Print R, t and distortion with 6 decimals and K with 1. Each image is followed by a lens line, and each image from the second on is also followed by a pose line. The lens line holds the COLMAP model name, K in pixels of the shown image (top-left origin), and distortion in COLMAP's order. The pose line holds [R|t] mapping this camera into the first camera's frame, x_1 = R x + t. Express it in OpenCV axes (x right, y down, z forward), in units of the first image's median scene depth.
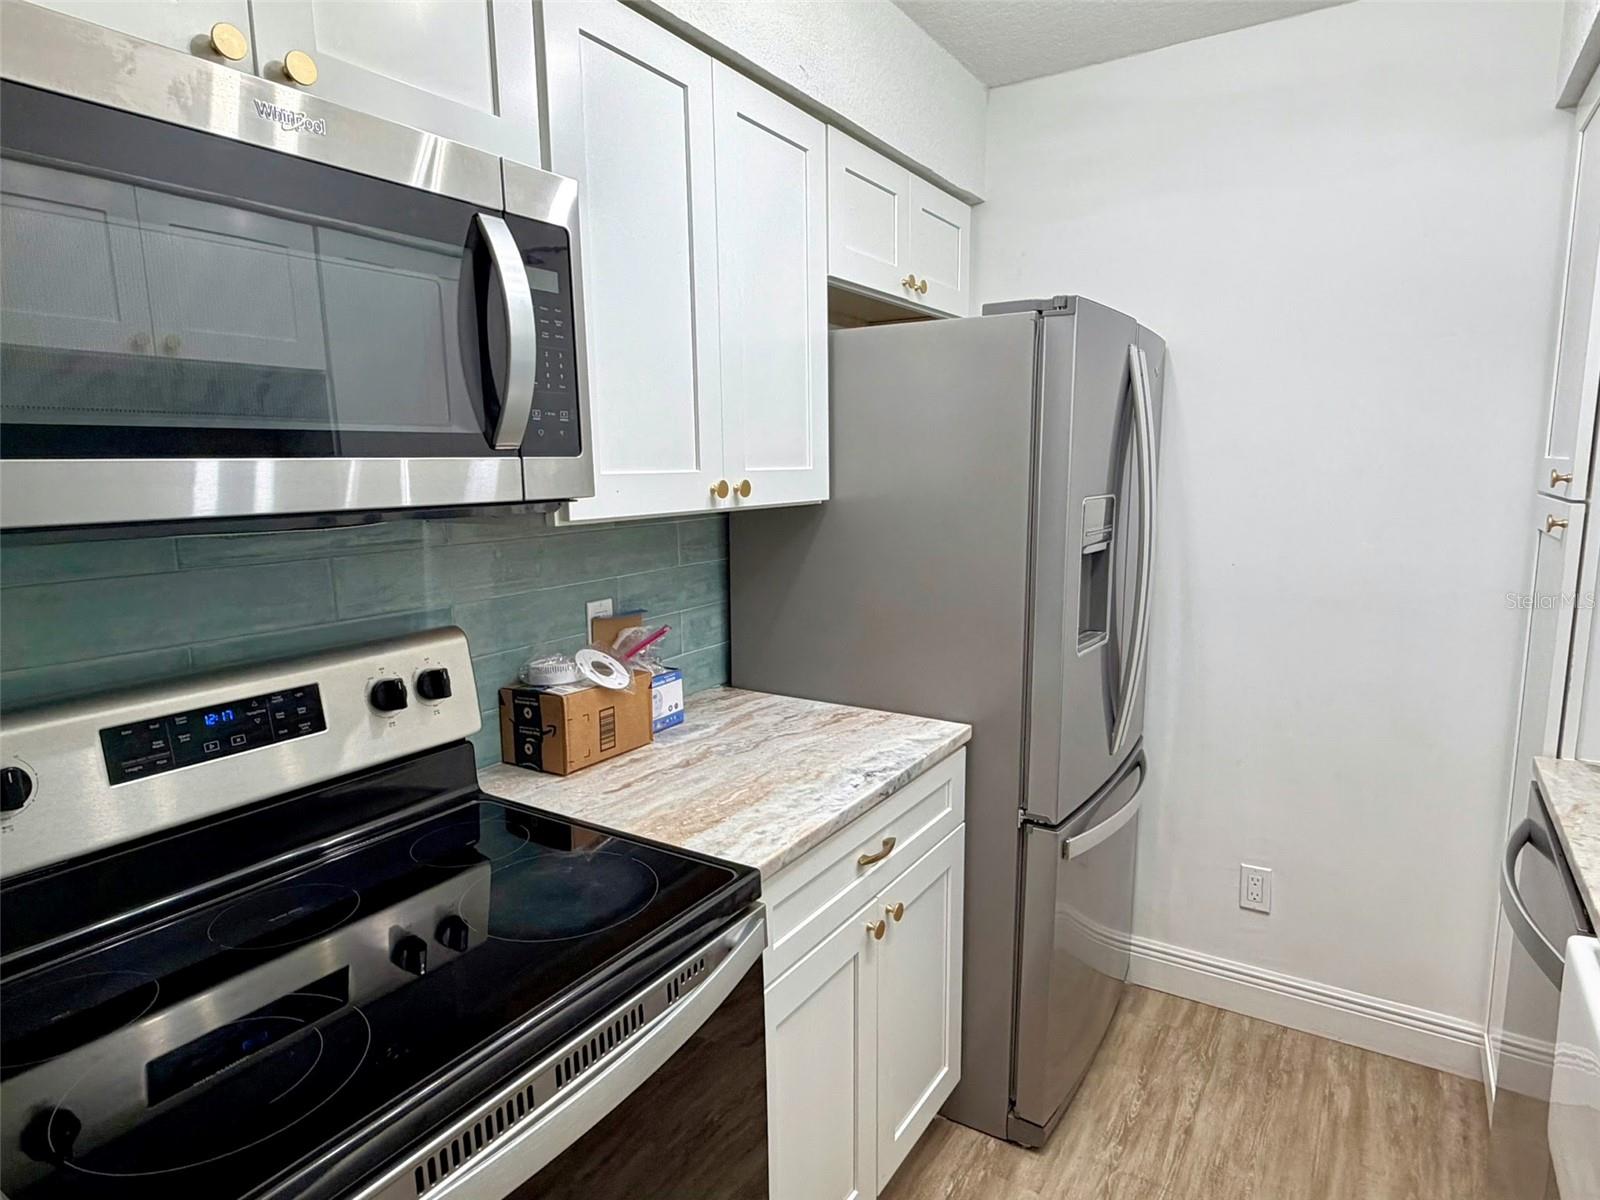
lens RADIAL K [[918.7, 0, 800.0], [0, 918.7, 600.0], [0, 0, 1]] dist [0.000320, -0.000614]
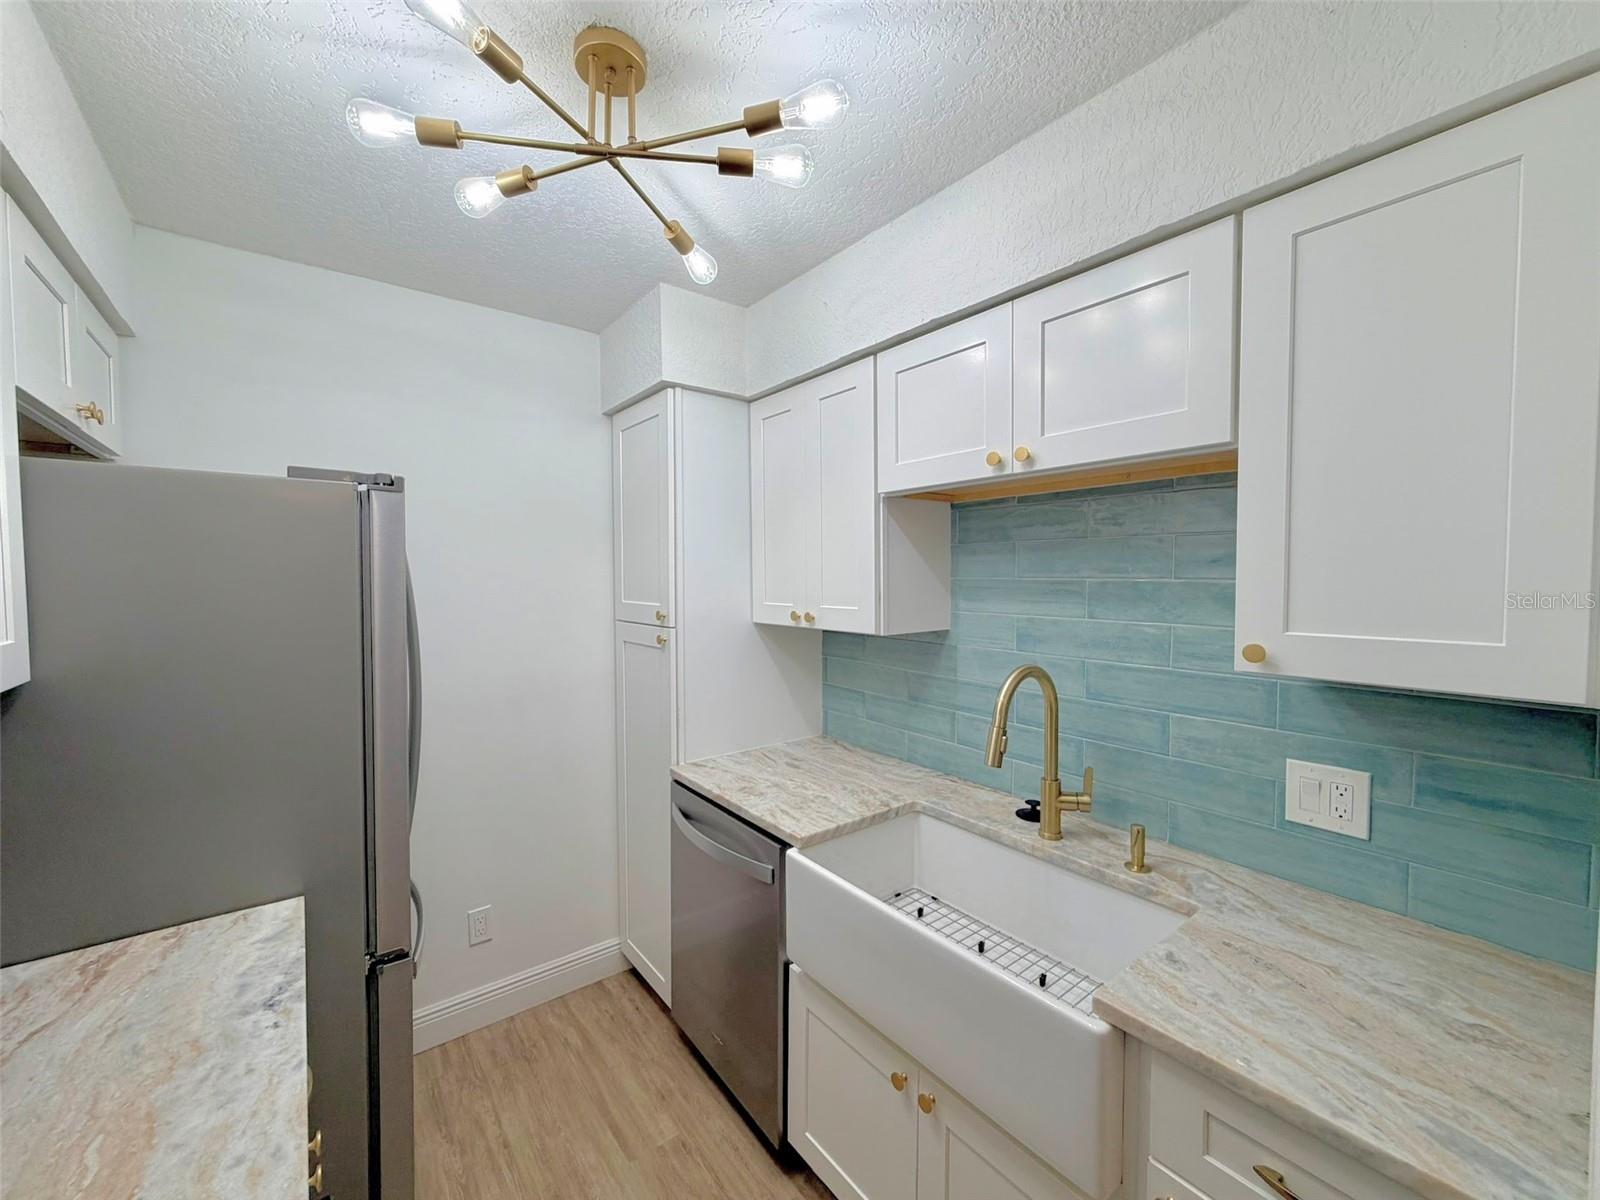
lens RADIAL K [[636.5, 0, 800.9], [0, 636.5, 599.4], [0, 0, 1]] dist [-0.001035, 0.000297]
pose [[0.330768, -0.022693, 0.943439, -0.280342], [0.138402, 0.990068, -0.024709, -0.087442], [-0.933508, 0.138747, 0.330623, 0.281774]]
